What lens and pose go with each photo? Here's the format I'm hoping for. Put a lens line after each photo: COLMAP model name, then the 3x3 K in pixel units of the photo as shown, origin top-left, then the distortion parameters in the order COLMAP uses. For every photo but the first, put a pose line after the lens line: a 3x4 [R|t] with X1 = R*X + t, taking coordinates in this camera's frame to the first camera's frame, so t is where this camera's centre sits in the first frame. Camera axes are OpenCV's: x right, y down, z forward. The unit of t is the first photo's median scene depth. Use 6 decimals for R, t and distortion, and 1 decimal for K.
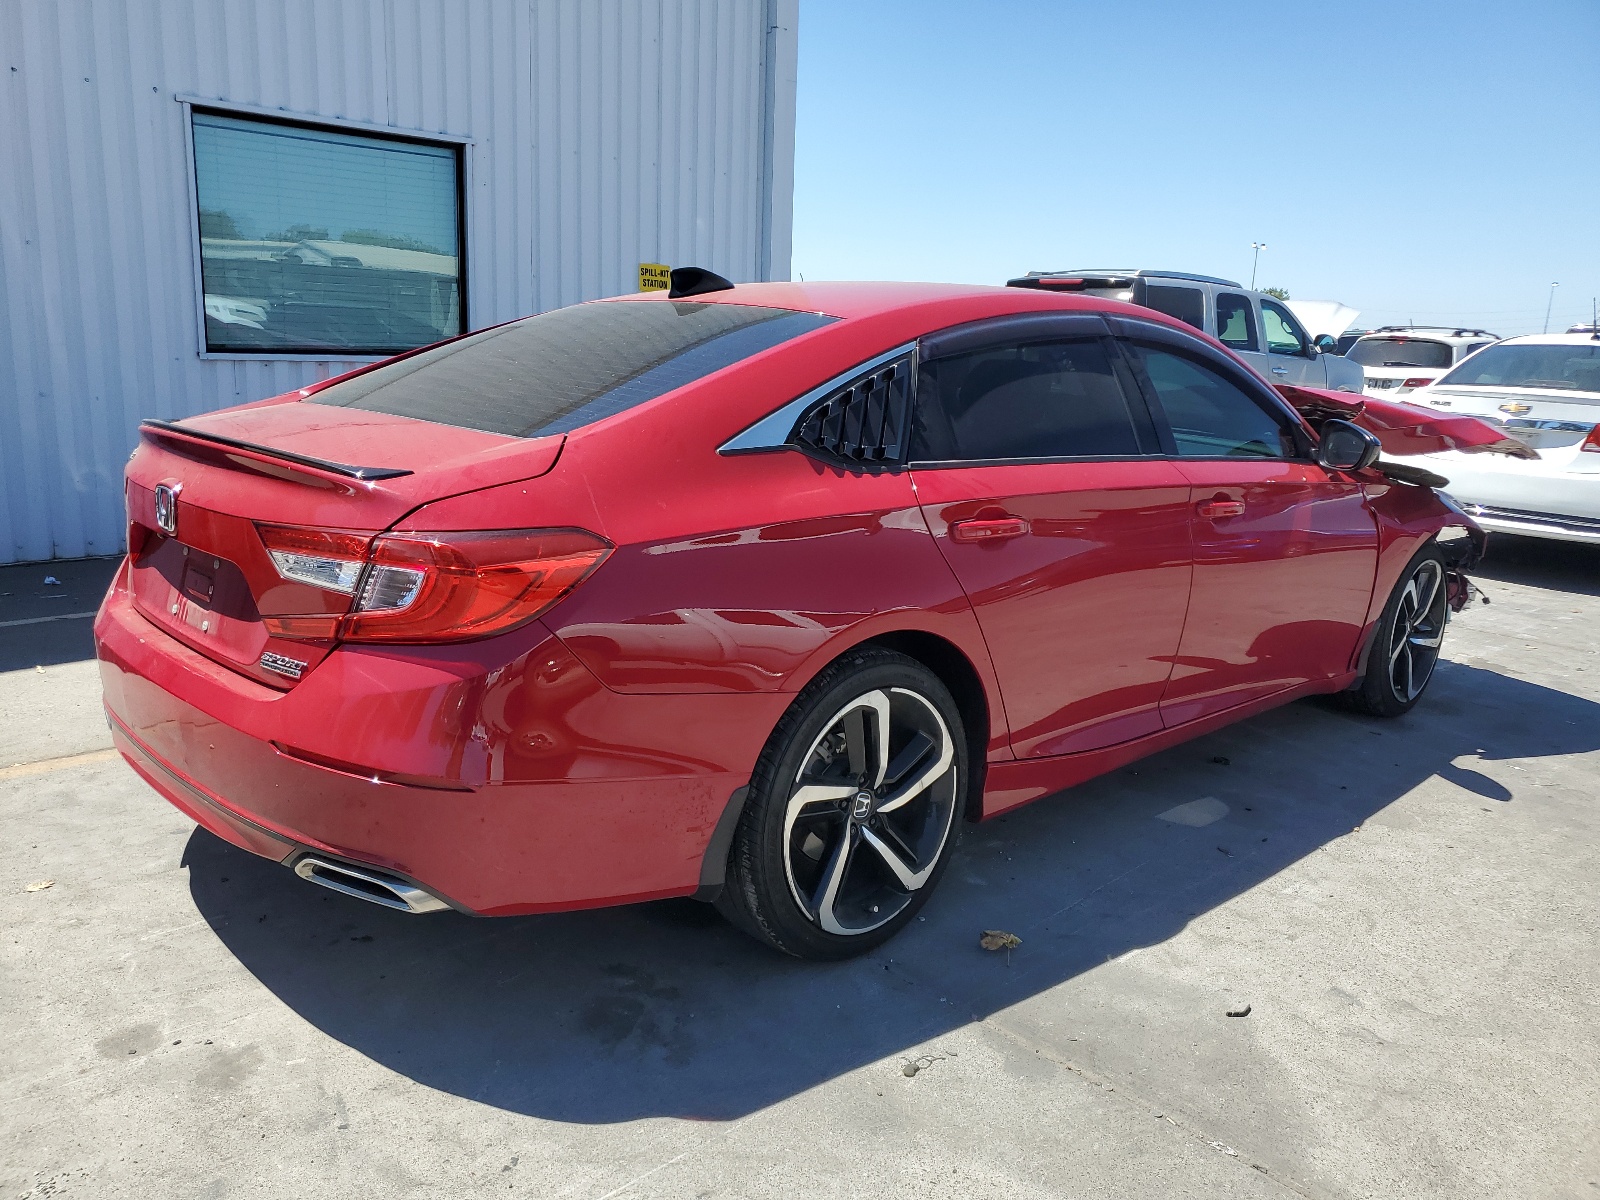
lens RADIAL K [[1241.3, 0, 800.0], [0, 1241.3, 600.0], [0, 0, 1]] dist [0.008041, 0.007361]
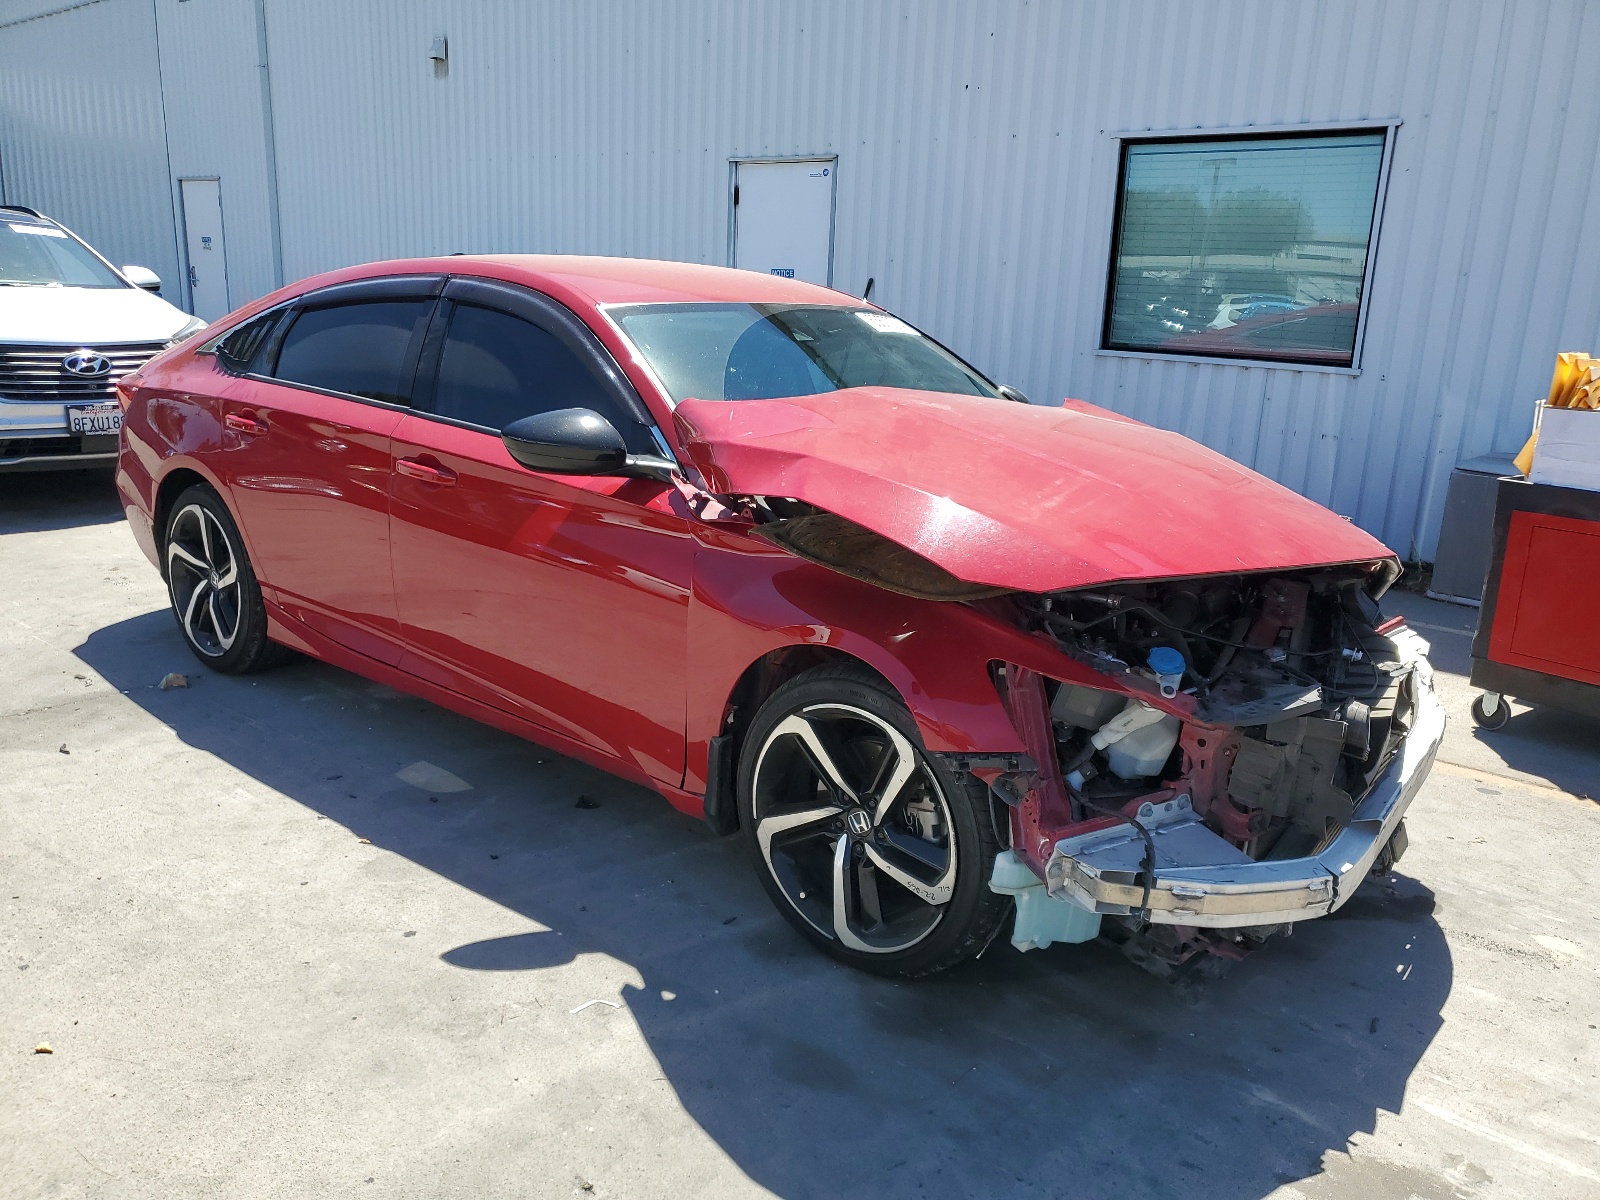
lens RADIAL K [[1241.3, 0, 800.0], [0, 1241.3, 600.0], [0, 0, 1]] dist [0.008041, 0.007361]
pose [[0.125019, 0.217450, -0.968032, 1.353659], [-0.246622, 0.951874, 0.181970, -0.228374], [0.961014, 0.215989, 0.172630, 1.138912]]
